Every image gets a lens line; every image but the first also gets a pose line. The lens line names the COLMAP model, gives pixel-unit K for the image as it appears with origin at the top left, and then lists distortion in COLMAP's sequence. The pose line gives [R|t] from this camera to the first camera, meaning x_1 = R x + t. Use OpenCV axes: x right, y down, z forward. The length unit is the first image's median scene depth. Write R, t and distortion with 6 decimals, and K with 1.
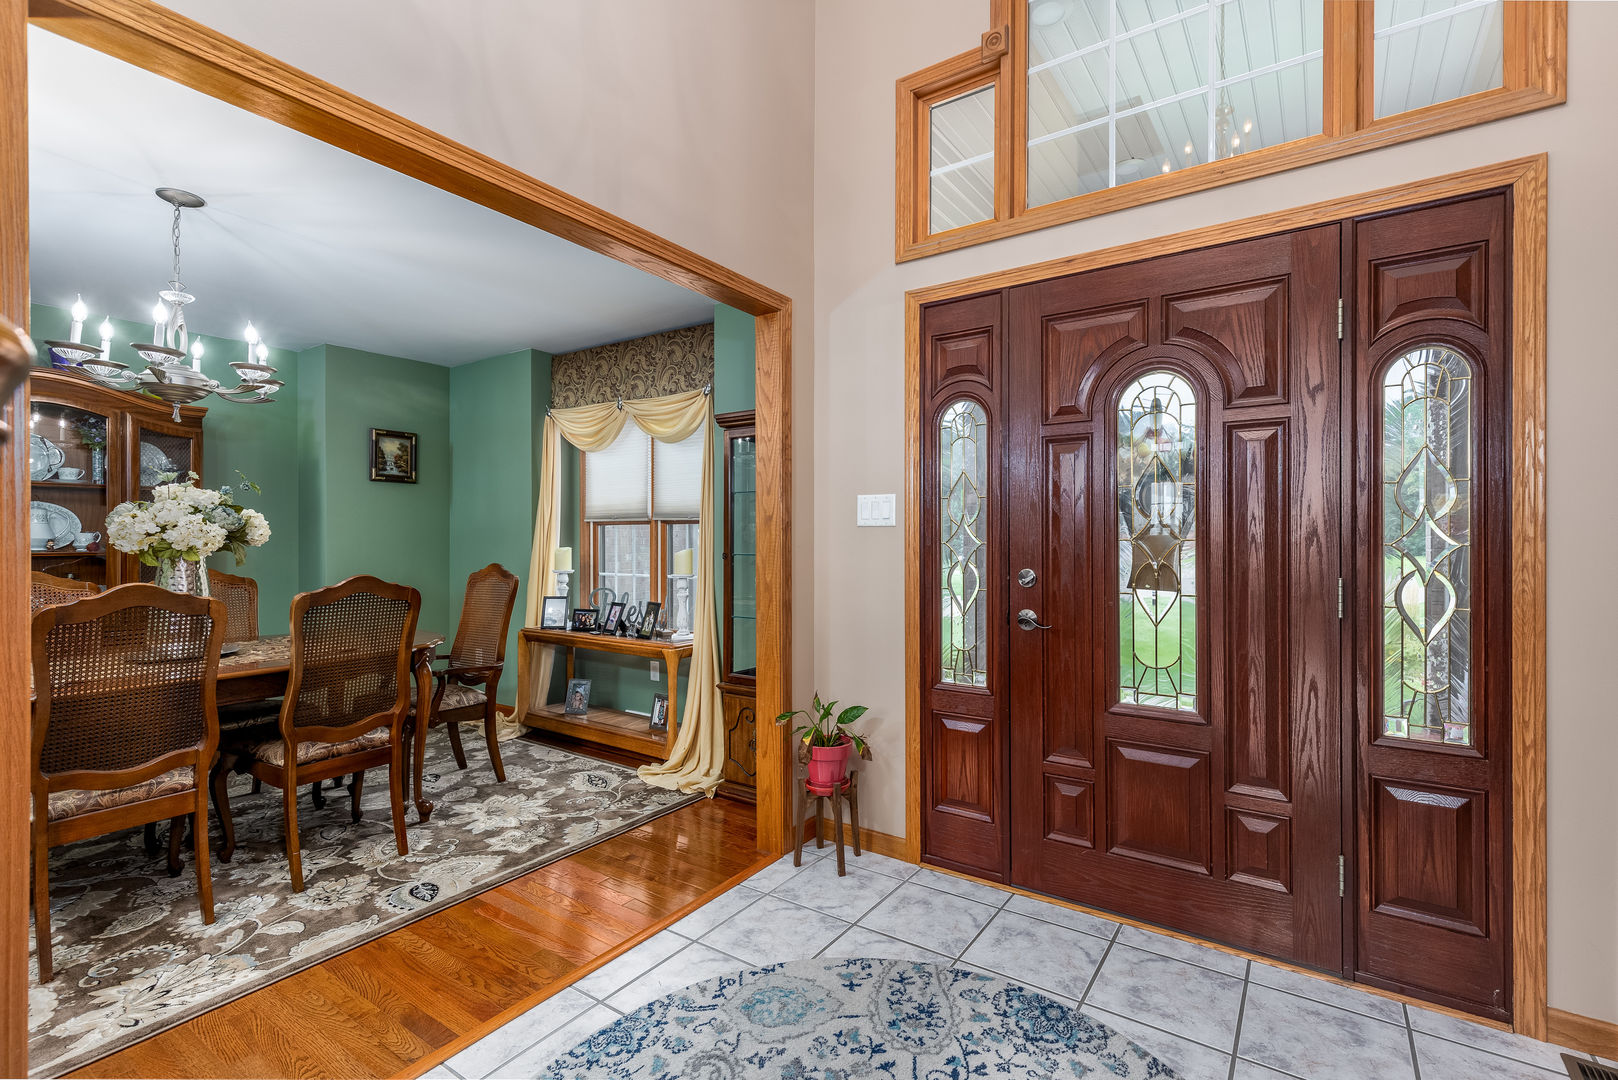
lens RADIAL K [[726.9, 0, 823.3], [0, 726.9, 536.2], [0, 0, 1]] dist [0.004375, -0.000468]
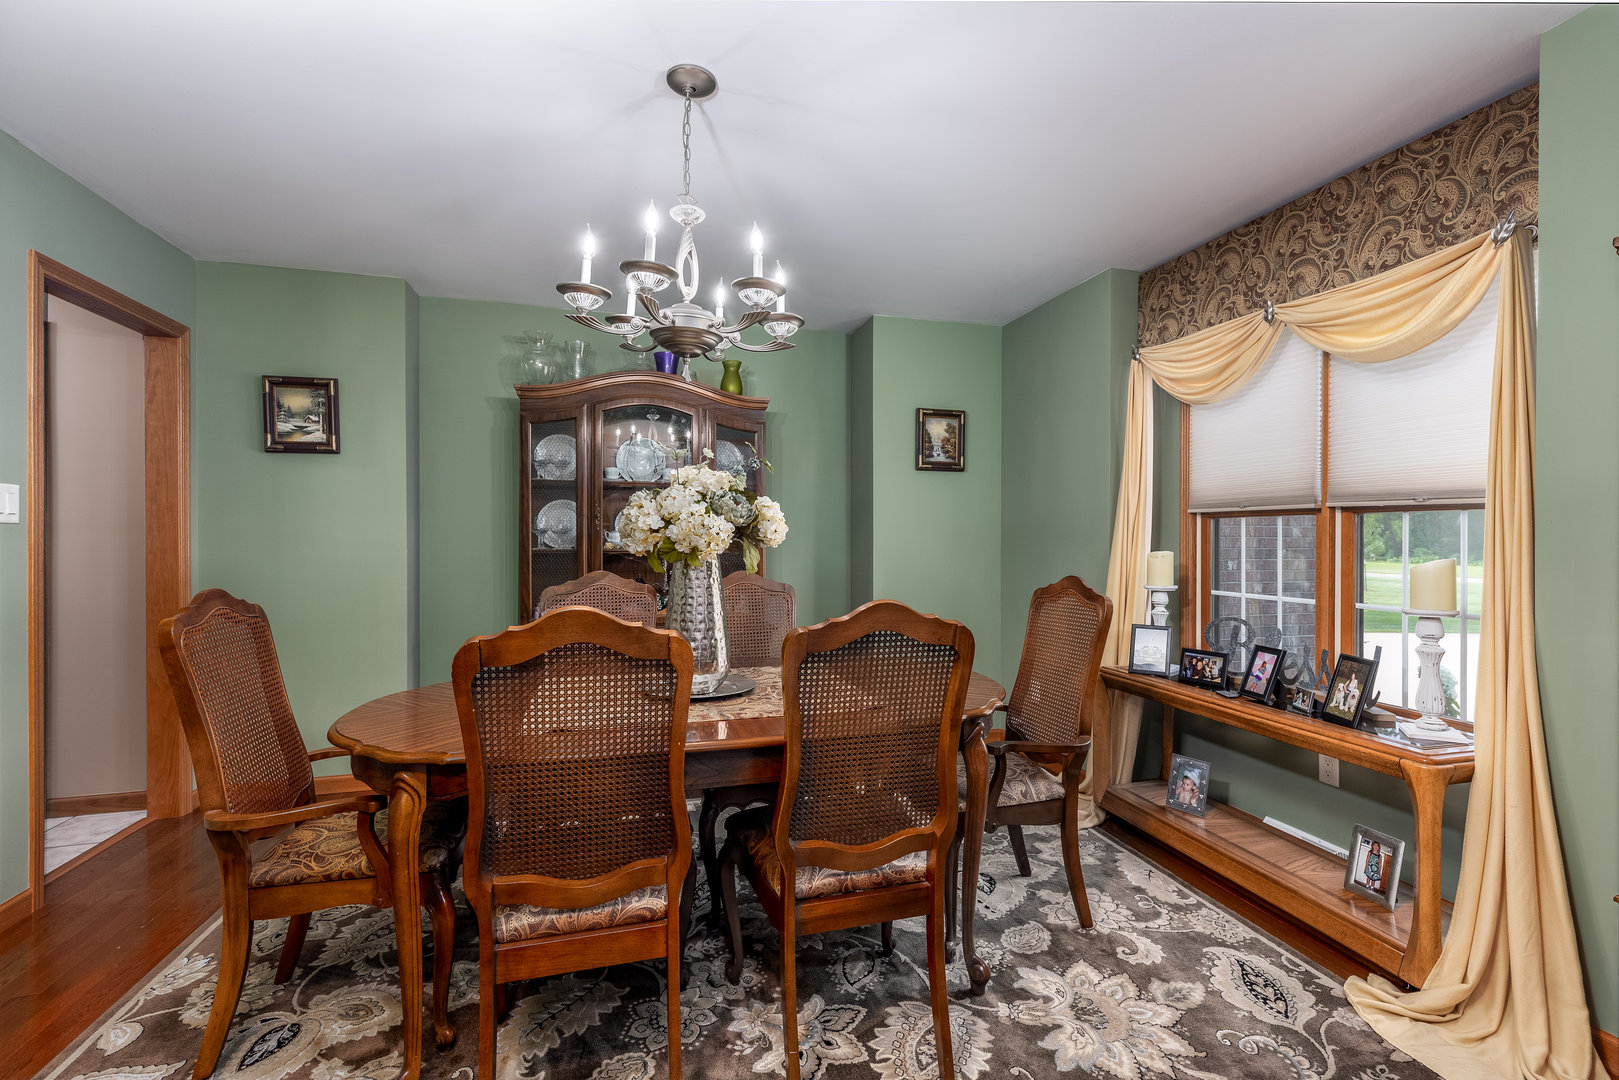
lens RADIAL K [[727.3, 0, 832.0], [0, 727.3, 539.9], [0, 0, 1]] dist [0.004375, -0.000468]
pose [[0.773631, 0.004882, -0.633617, -0.211763], [-0.001819, 0.999983, 0.005484, 0.001854], [0.633633, -0.003090, 0.773627, 0.371362]]
